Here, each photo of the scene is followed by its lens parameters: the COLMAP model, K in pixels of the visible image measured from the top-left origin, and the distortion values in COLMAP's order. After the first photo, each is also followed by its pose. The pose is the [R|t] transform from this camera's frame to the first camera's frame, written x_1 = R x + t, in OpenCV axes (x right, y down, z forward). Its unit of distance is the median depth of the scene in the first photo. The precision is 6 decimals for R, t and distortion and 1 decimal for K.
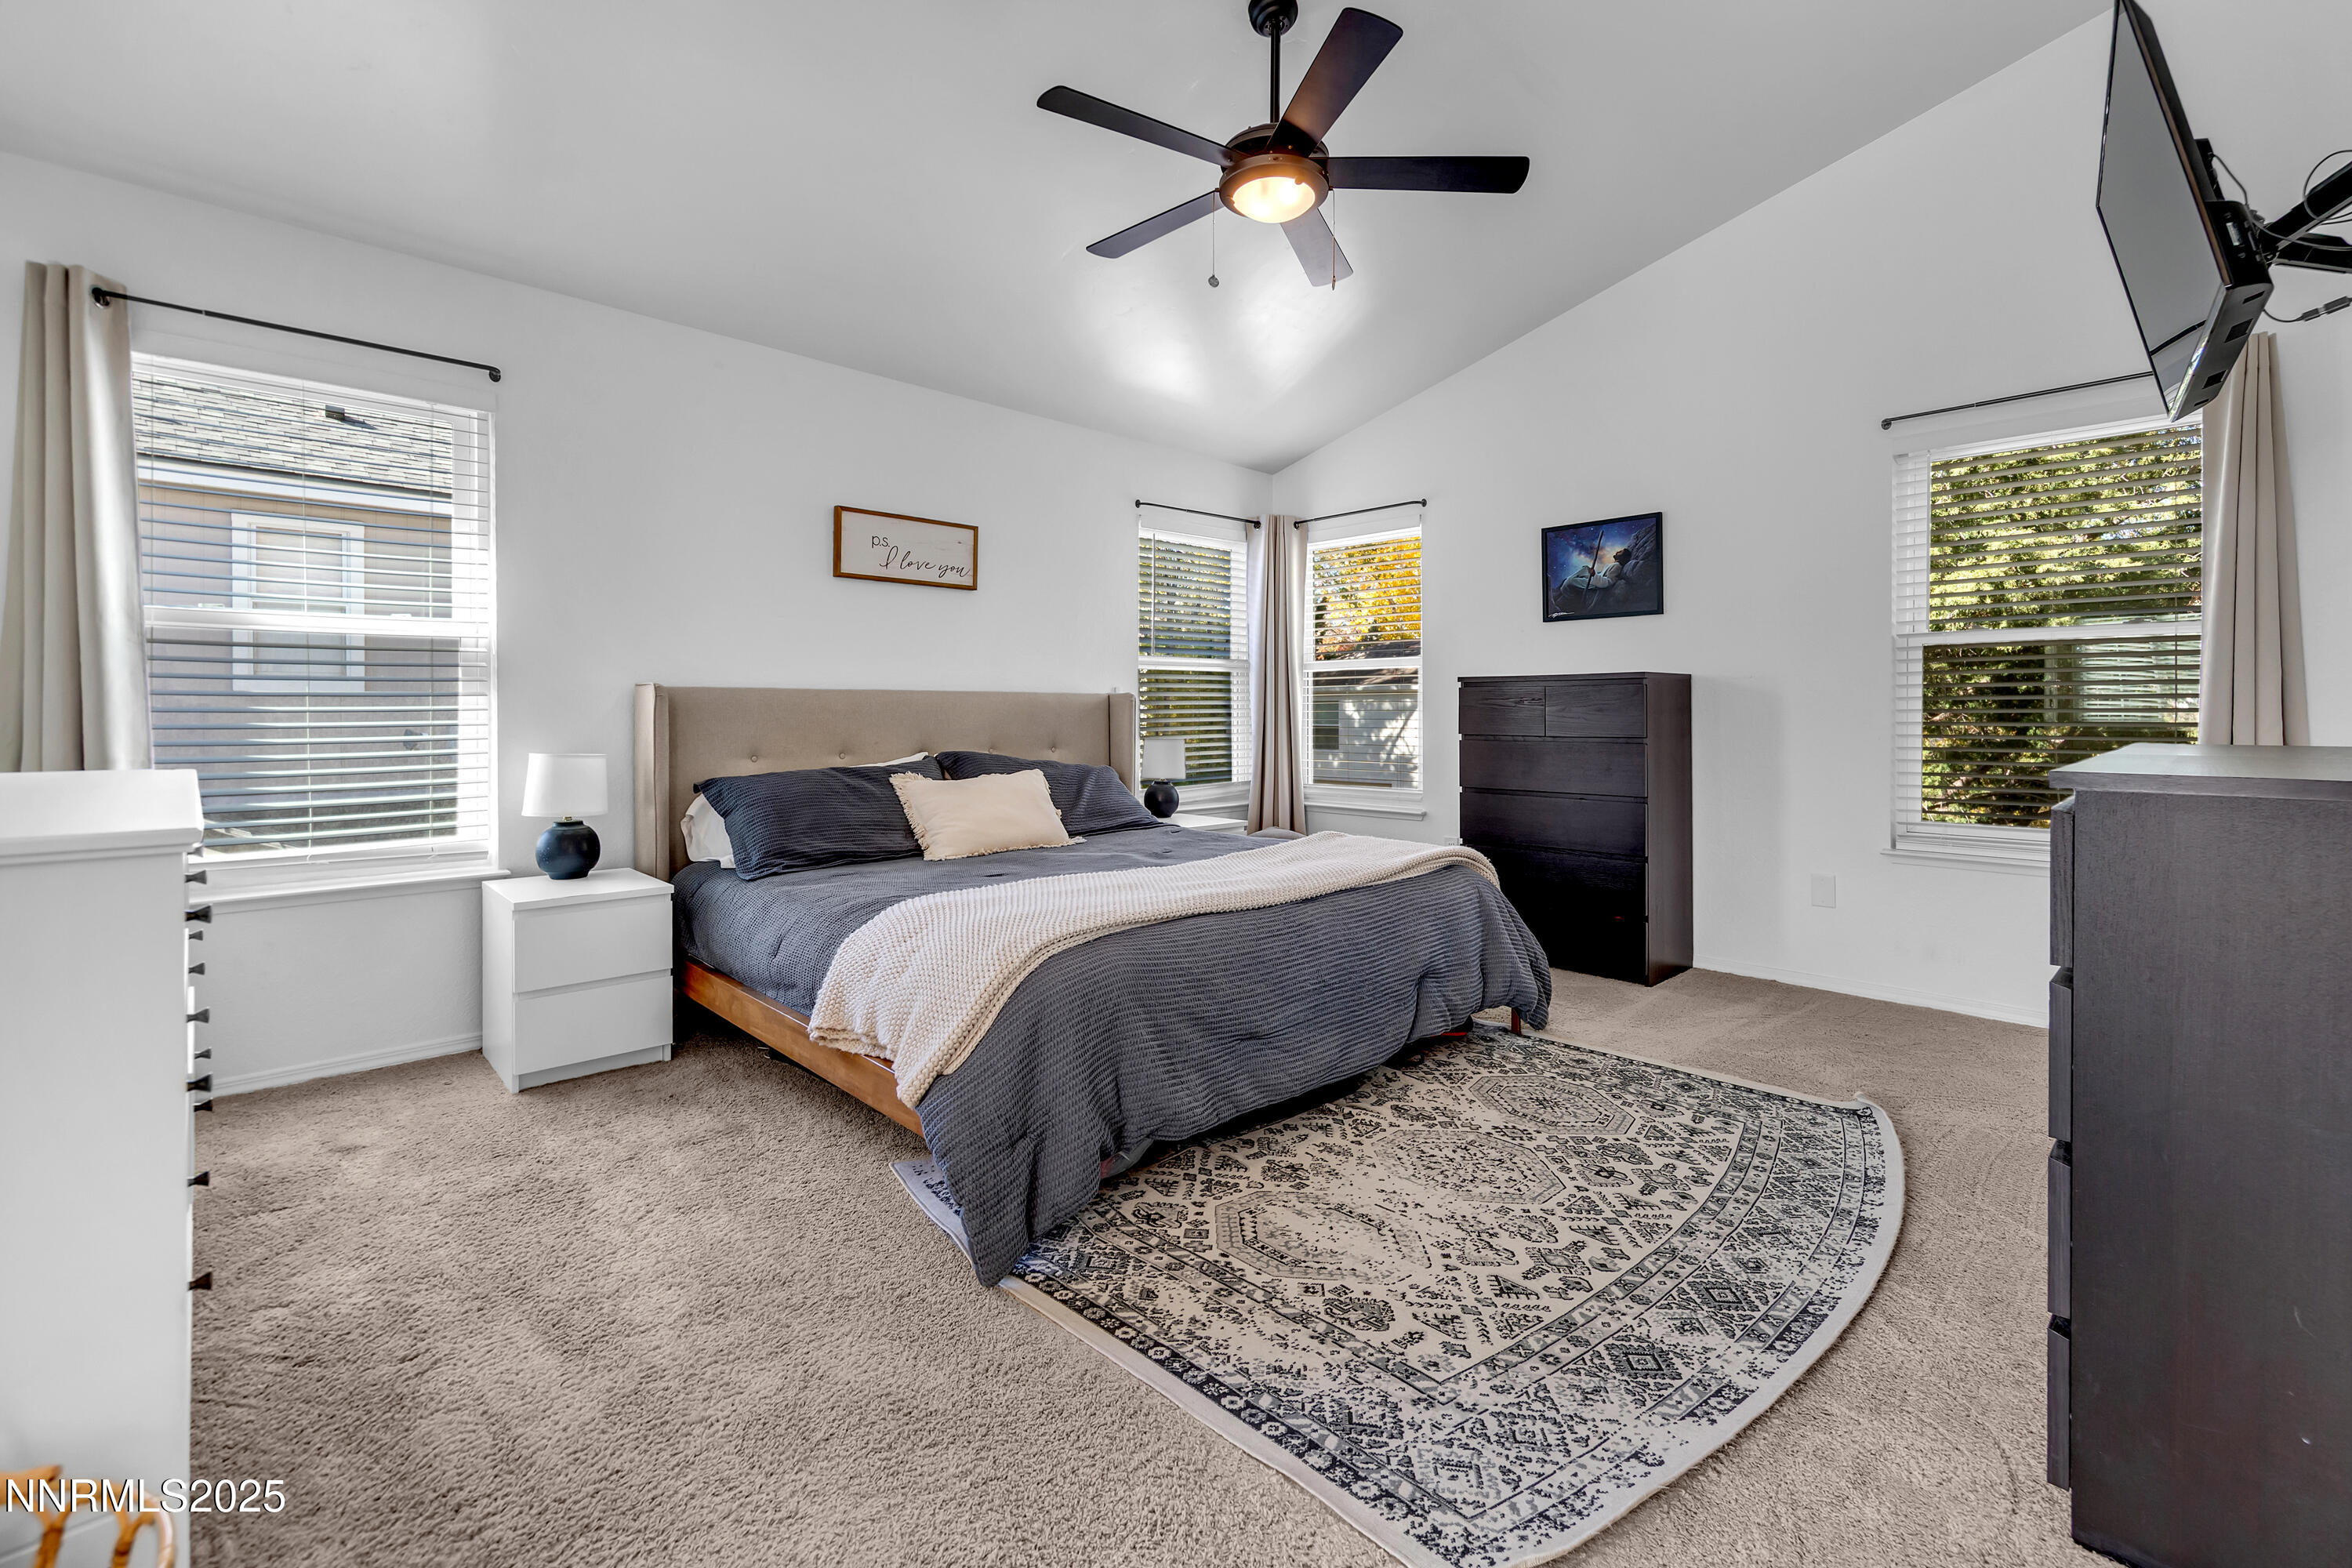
lens RADIAL K [[1021.0, 0, 1220.9], [0, 1021.0, 708.2], [0, 0, 1]] dist [0.001399, 0.000305]
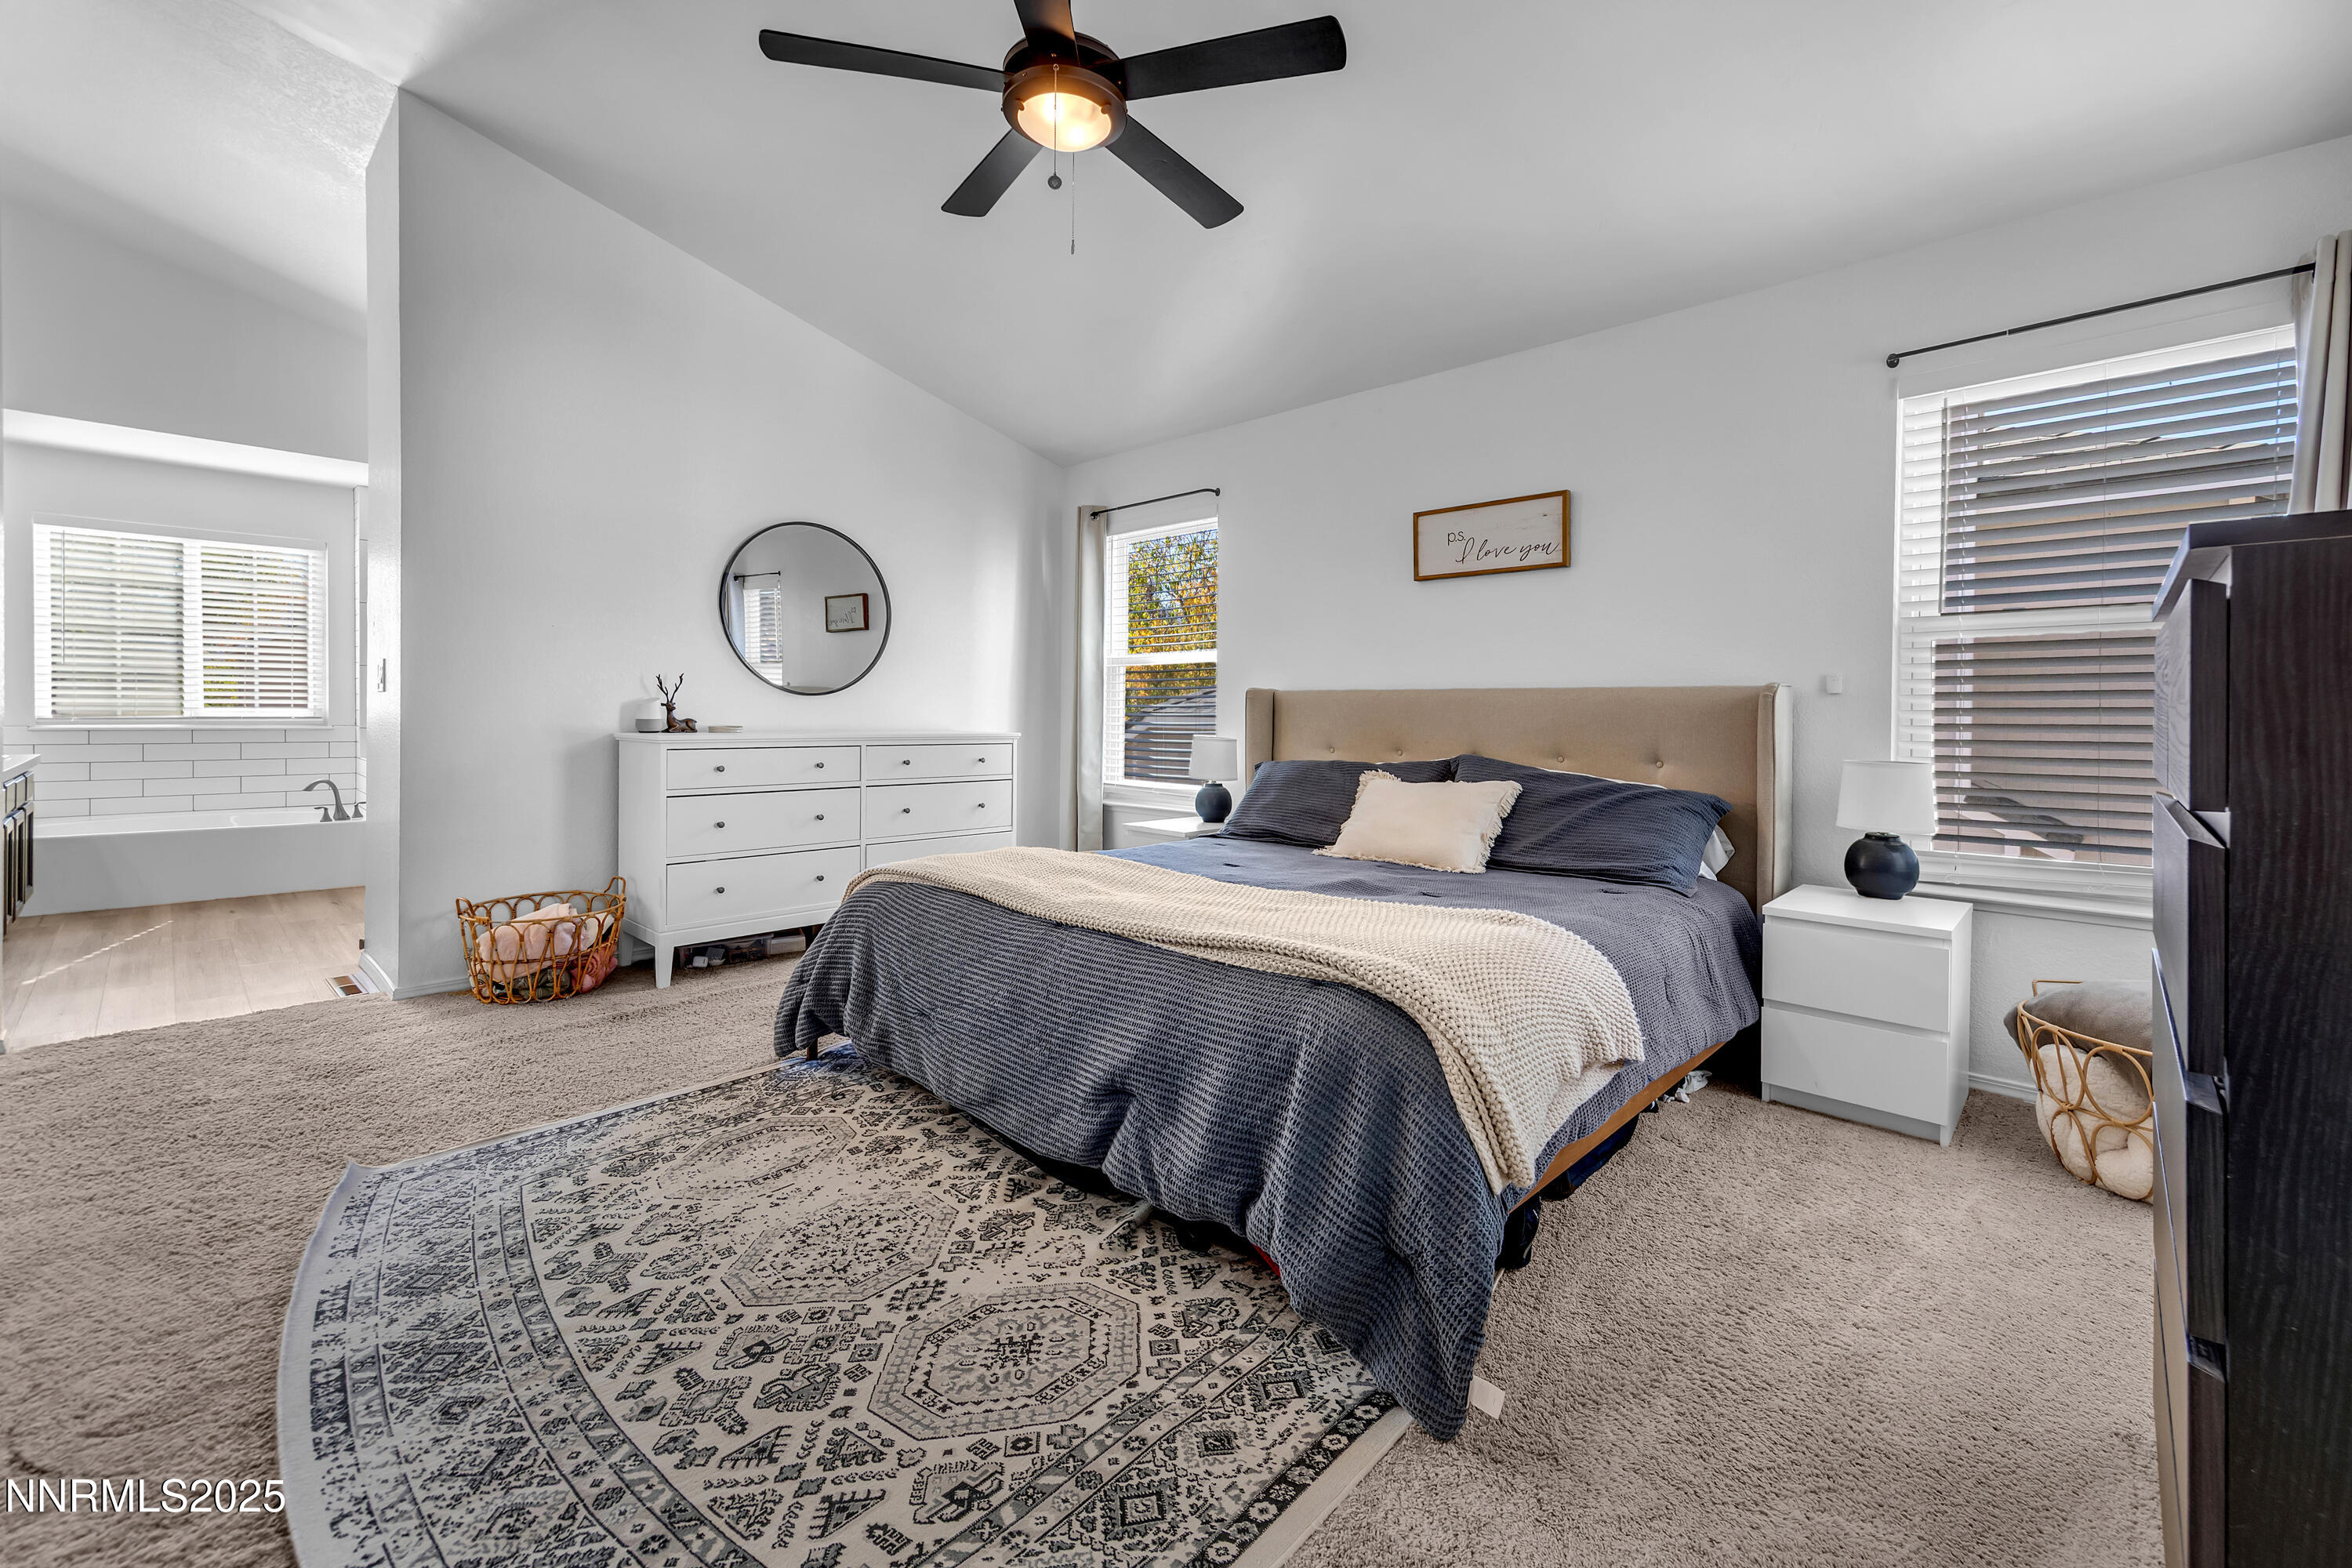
lens RADIAL K [[969.4, 0, 1174.8], [0, 969.4, 716.0], [0, 0, 1]] dist [0.008530, -0.000603]
pose [[0.009595, 0.006102, -0.999935, 1.122623], [-0.006032, 0.999964, 0.006044, 0.008410], [0.999936, 0.005974, 0.009632, 1.363914]]
